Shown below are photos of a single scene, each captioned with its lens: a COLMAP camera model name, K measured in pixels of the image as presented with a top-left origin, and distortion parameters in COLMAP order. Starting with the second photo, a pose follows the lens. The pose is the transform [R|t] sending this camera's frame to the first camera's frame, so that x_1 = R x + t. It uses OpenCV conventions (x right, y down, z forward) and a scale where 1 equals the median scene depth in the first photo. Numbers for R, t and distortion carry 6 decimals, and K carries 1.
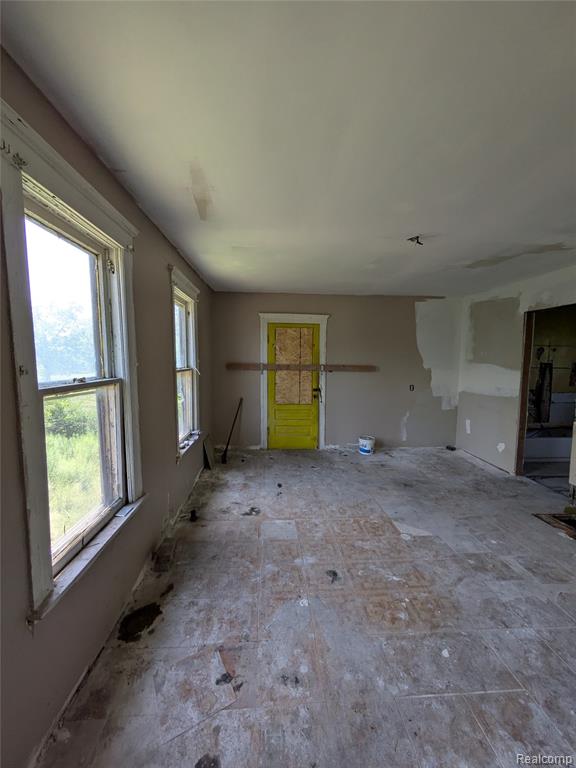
lens RADIAL K [[304.7, 0, 287.9], [0, 304.7, 384.5], [0, 0, 1]] dist [-0.002634, 0.001757]
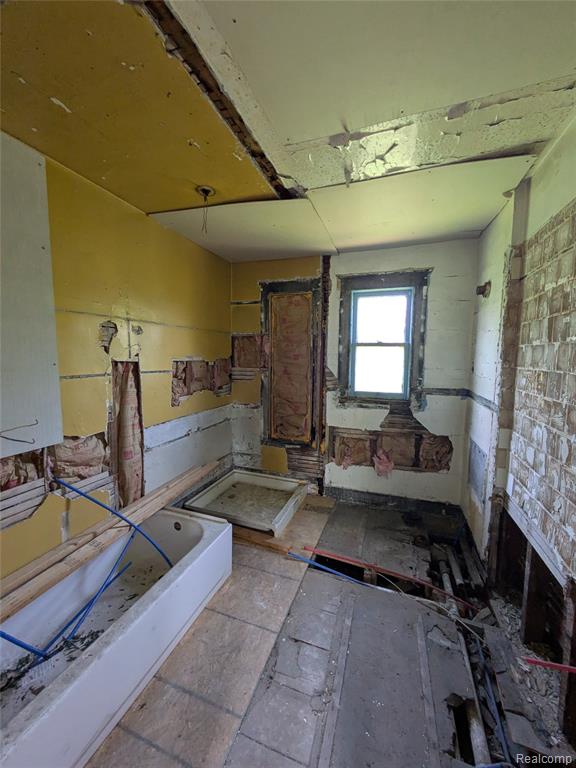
lens RADIAL K [[304.7, 0, 286.1], [0, 304.7, 383.1], [0, 0, 1]] dist [-0.002634, 0.001757]
pose [[0.392406, -0.079461, 0.916353, 0.552490], [0.077648, 0.995567, 0.053080, -0.045923], [-0.916509, 0.050324, 0.396836, 0.636820]]
